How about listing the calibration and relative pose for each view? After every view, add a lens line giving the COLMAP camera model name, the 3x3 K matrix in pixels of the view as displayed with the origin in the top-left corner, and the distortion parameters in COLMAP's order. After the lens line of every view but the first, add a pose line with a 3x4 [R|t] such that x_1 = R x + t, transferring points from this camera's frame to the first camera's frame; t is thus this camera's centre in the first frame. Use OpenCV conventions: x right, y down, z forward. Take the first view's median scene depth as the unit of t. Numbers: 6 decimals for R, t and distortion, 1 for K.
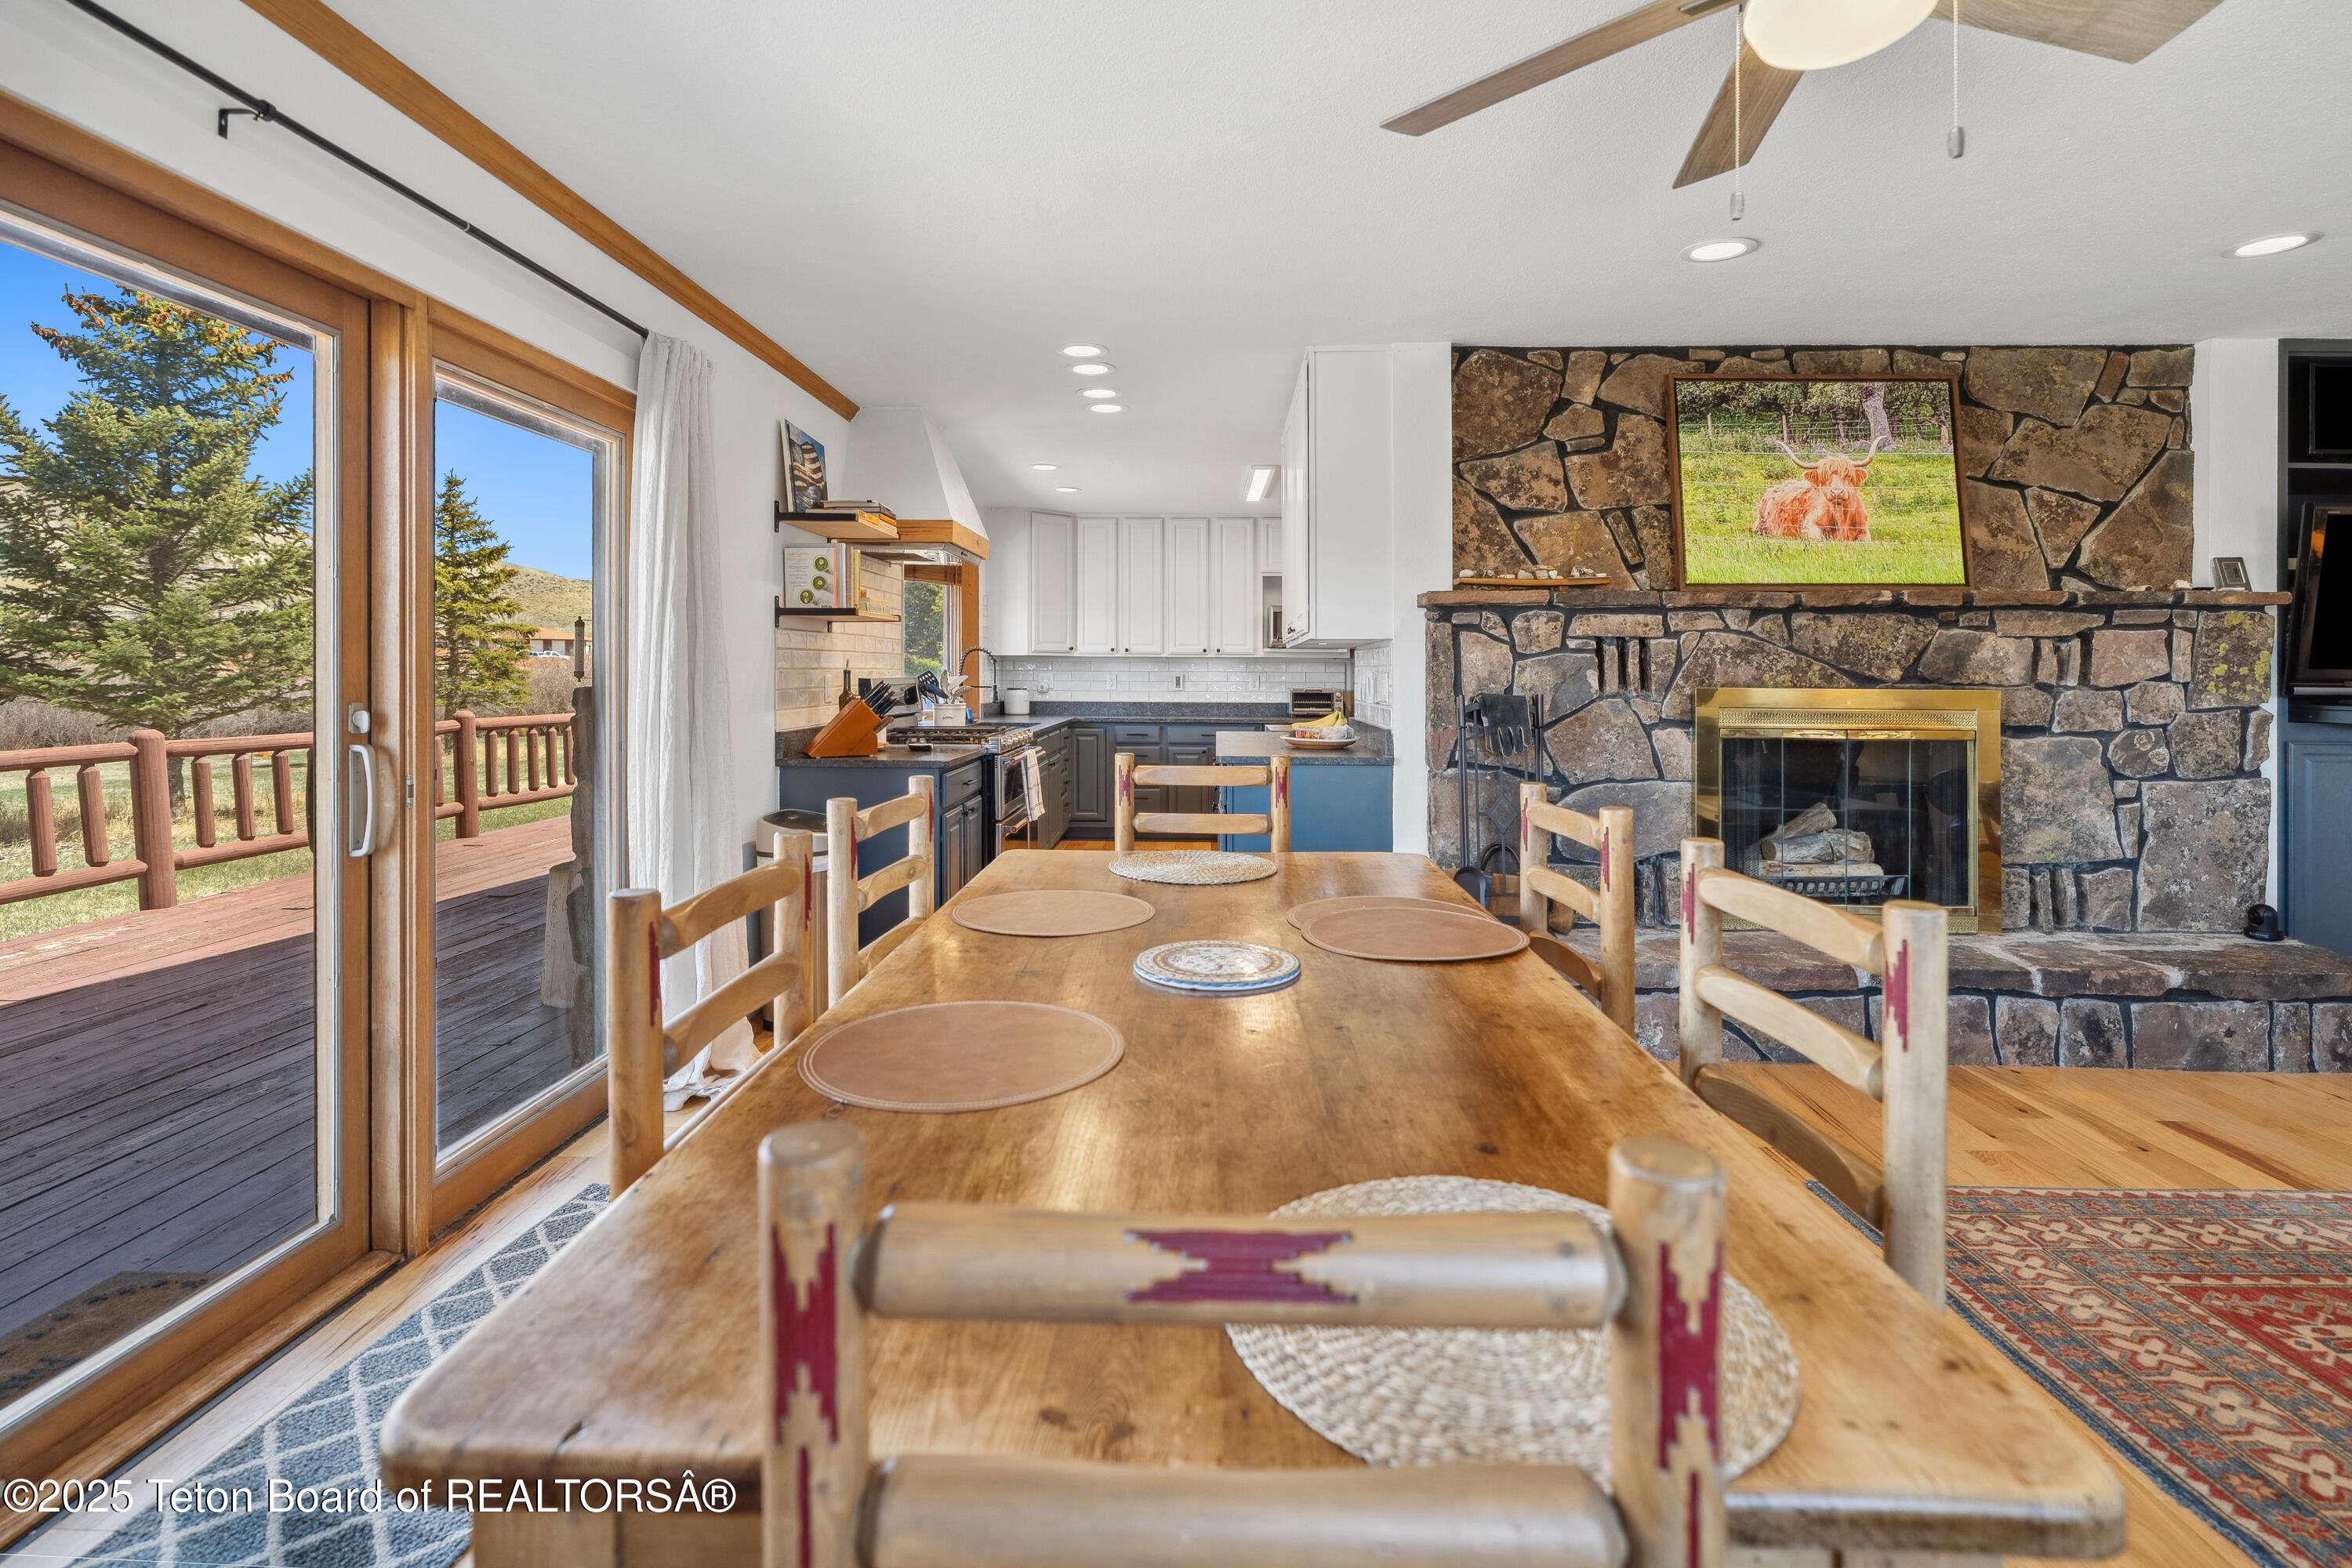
lens RADIAL K [[1113.0, 0, 1165.4], [0, 1113.0, 660.5], [0, 0, 1]] dist [-0.001977, 0.000795]
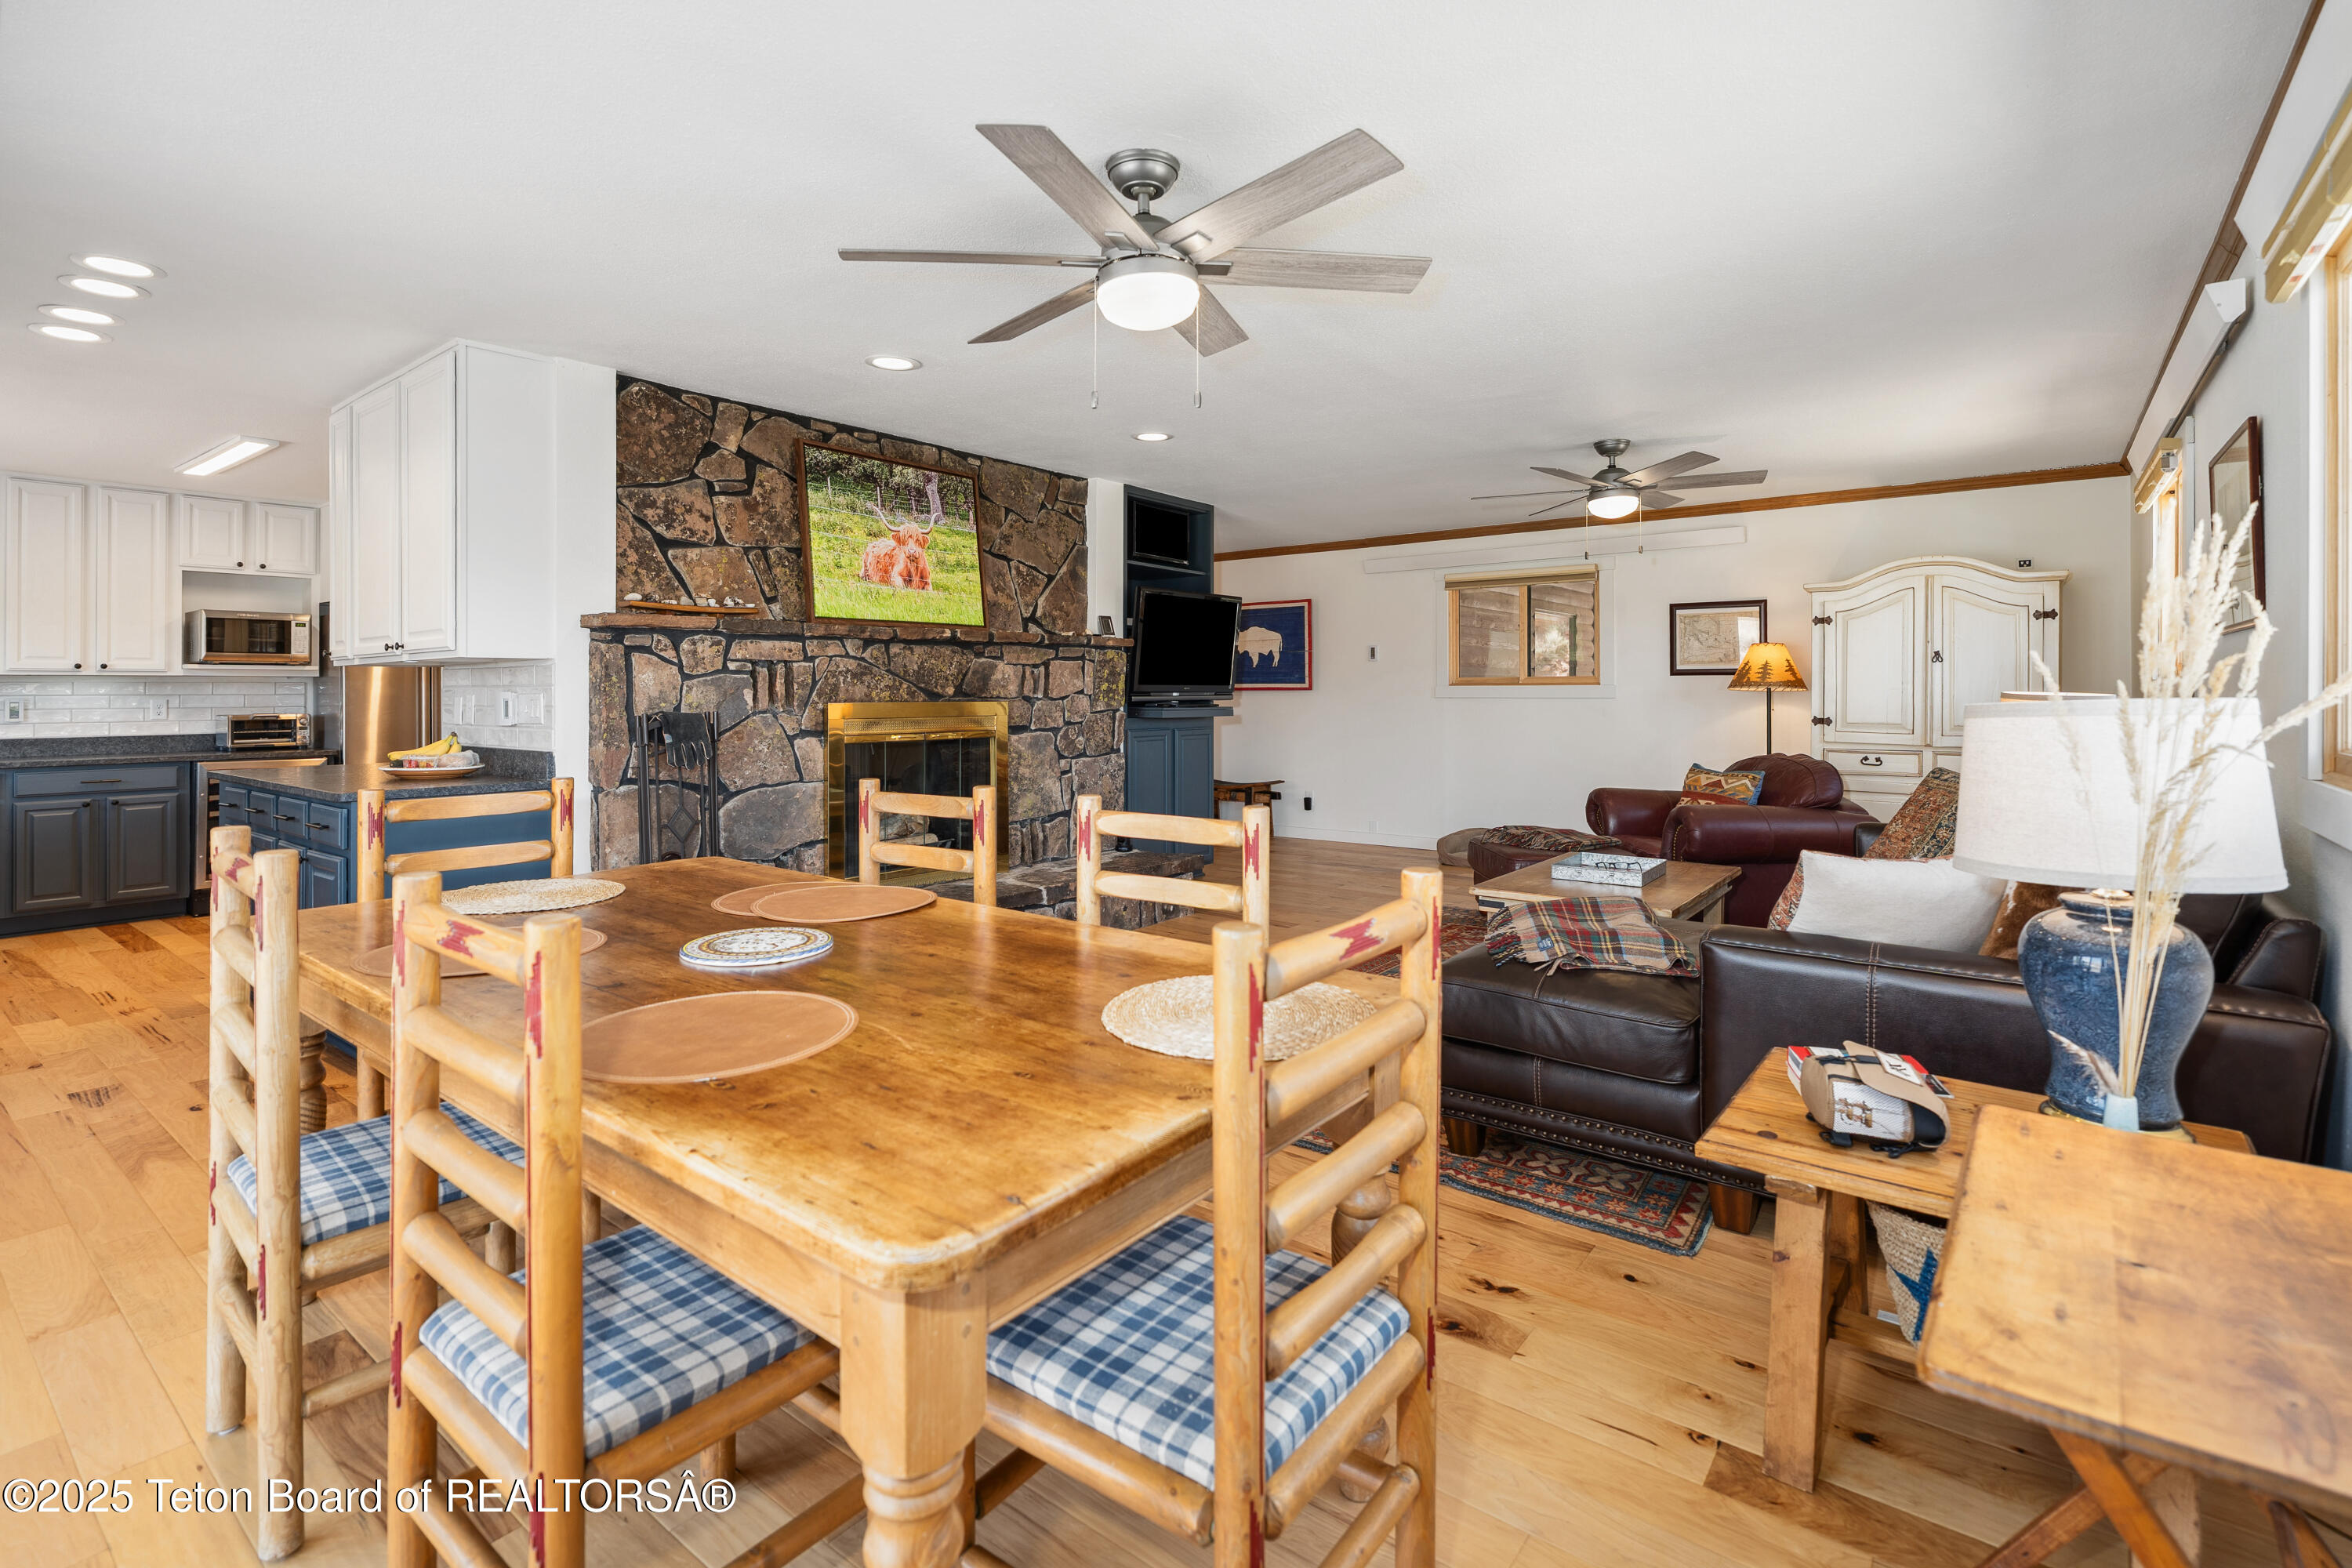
lens RADIAL K [[1102.1, 0, 1172.4], [0, 1102.1, 672.1], [0, 0, 1]] dist [-0.002696, 0.000815]
pose [[0.585981, 0.005711, 0.810305, -0.265915], [-0.000897, 0.999979, -0.006399, -0.001975], [-0.810324, 0.003023, 0.585974, -0.006746]]
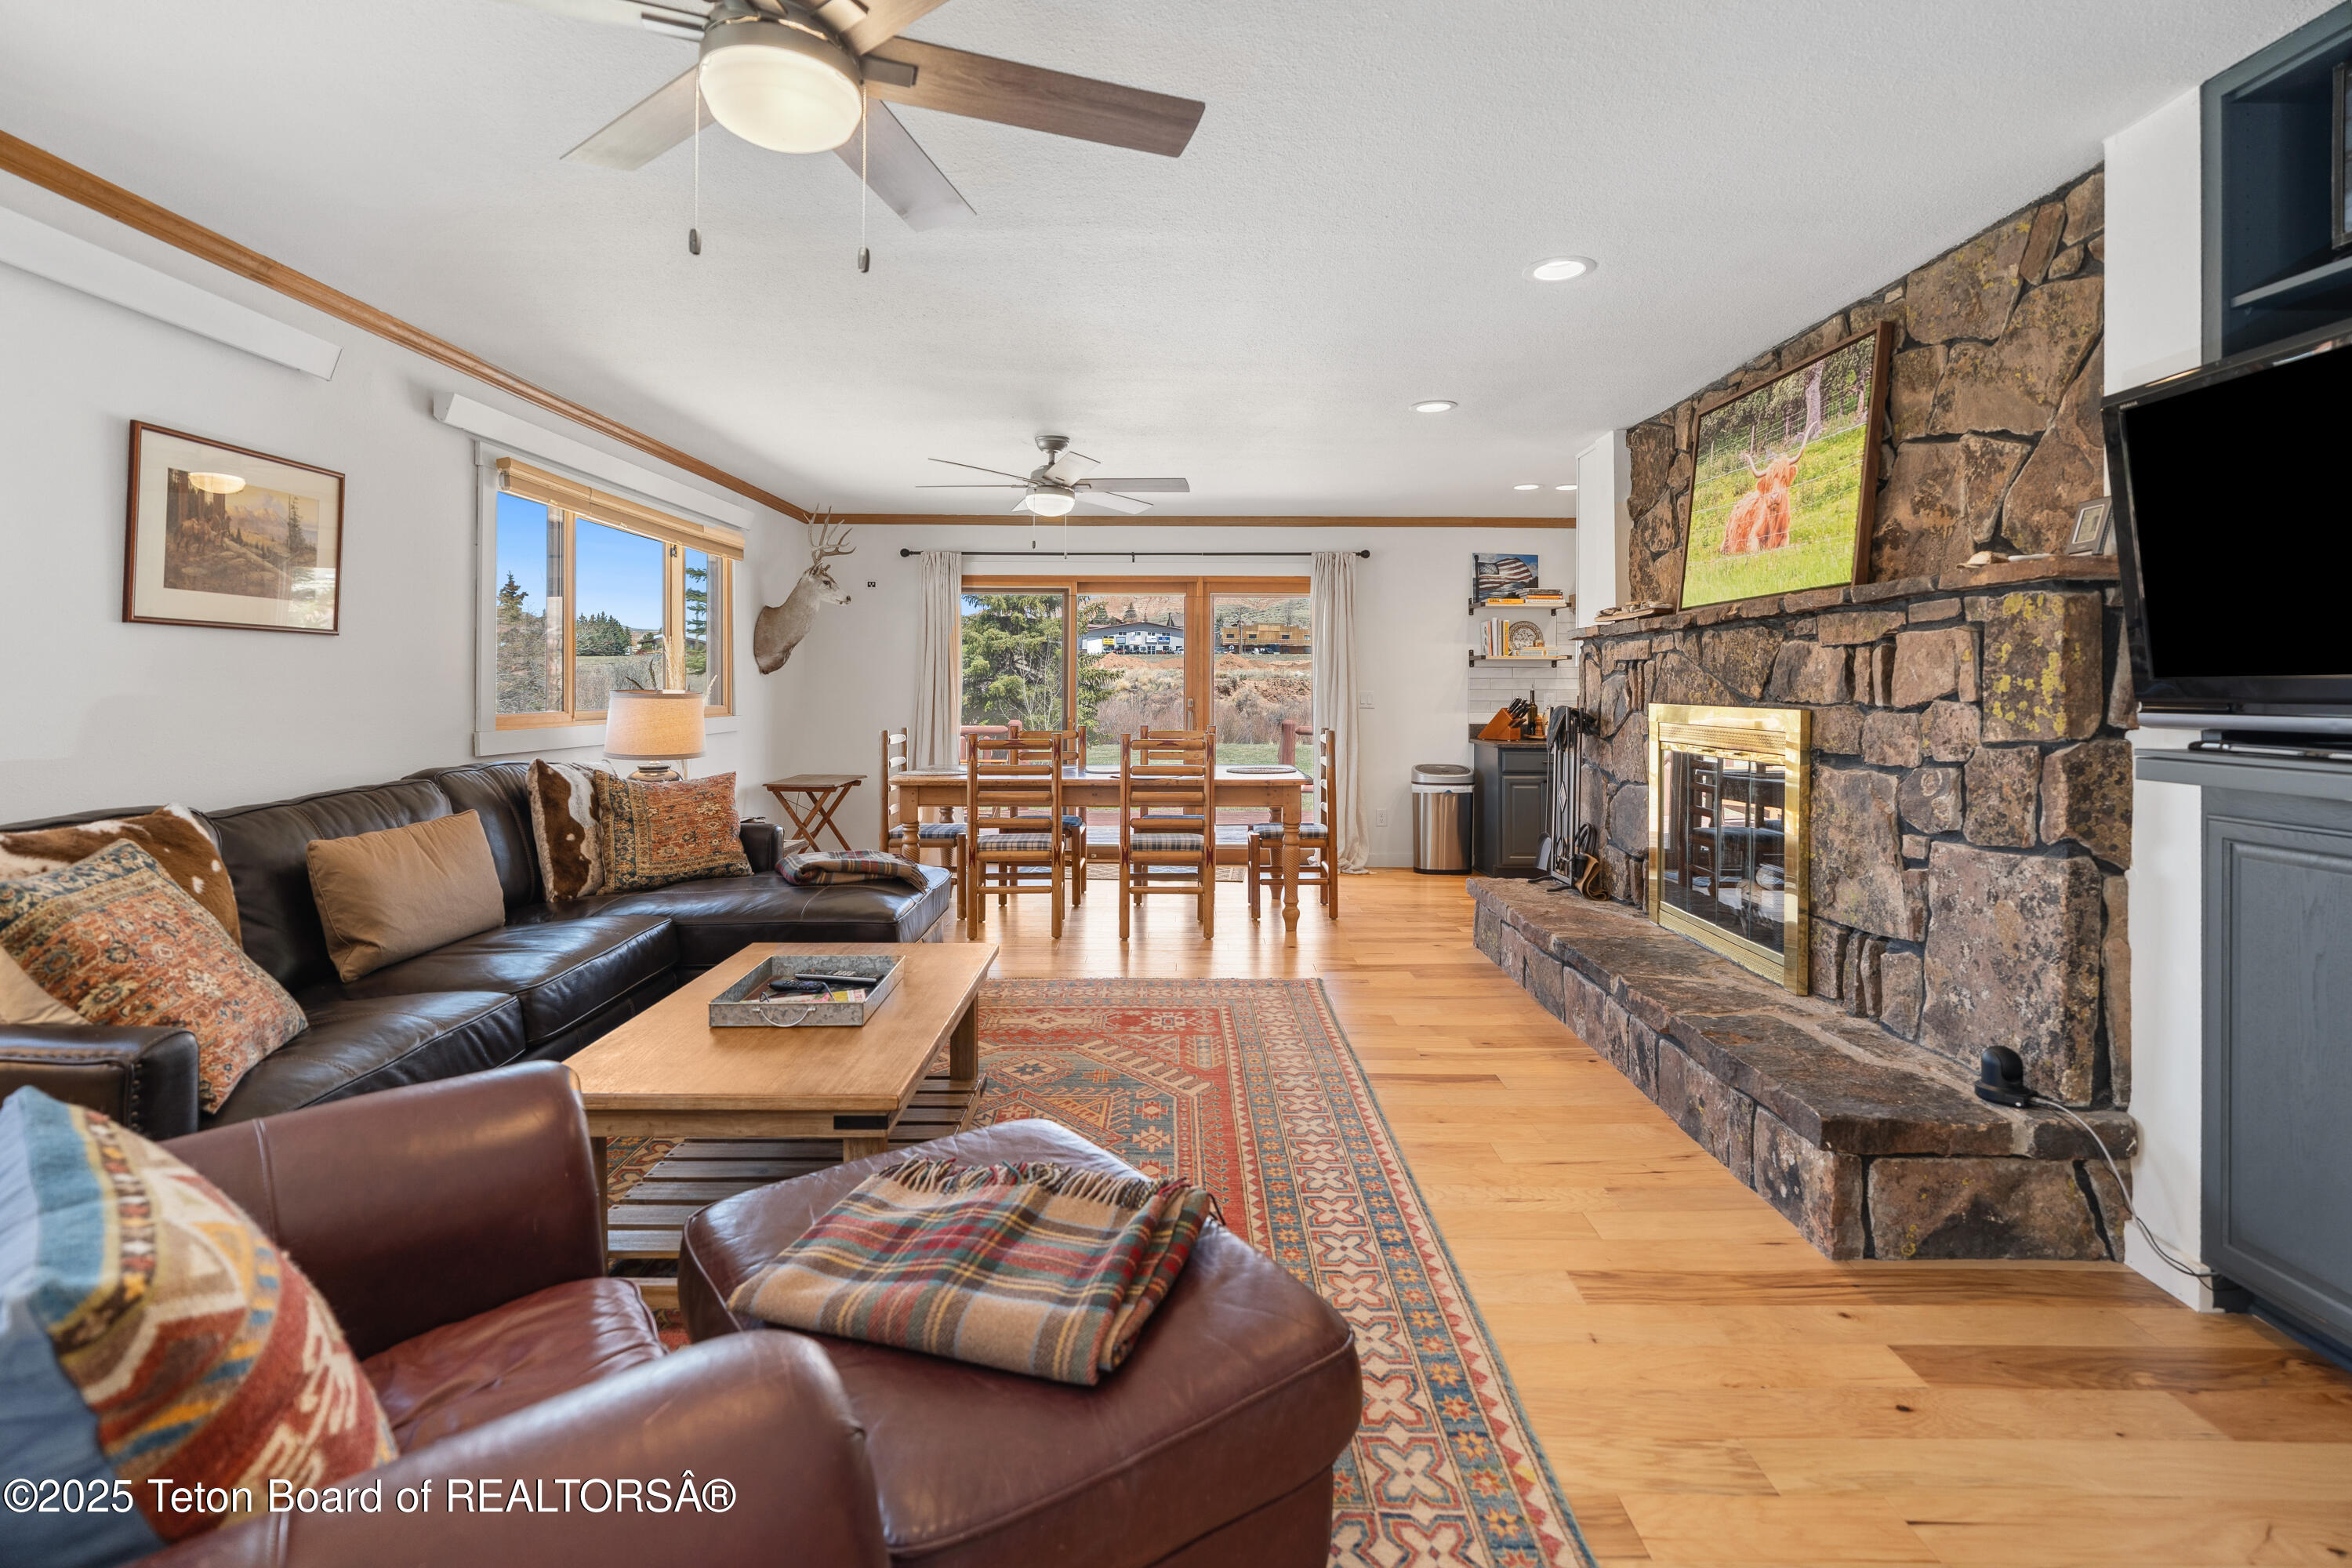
lens RADIAL K [[1102.1, 0, 1172.4], [0, 1102.1, 672.1], [0, 0, 1]] dist [-0.002696, 0.000815]
pose [[0.029565, -0.019079, -0.999381, 1.514668], [-0.001346, 0.999816, -0.019127, 0.014044], [0.999562, 0.001910, 0.029534, 0.468910]]
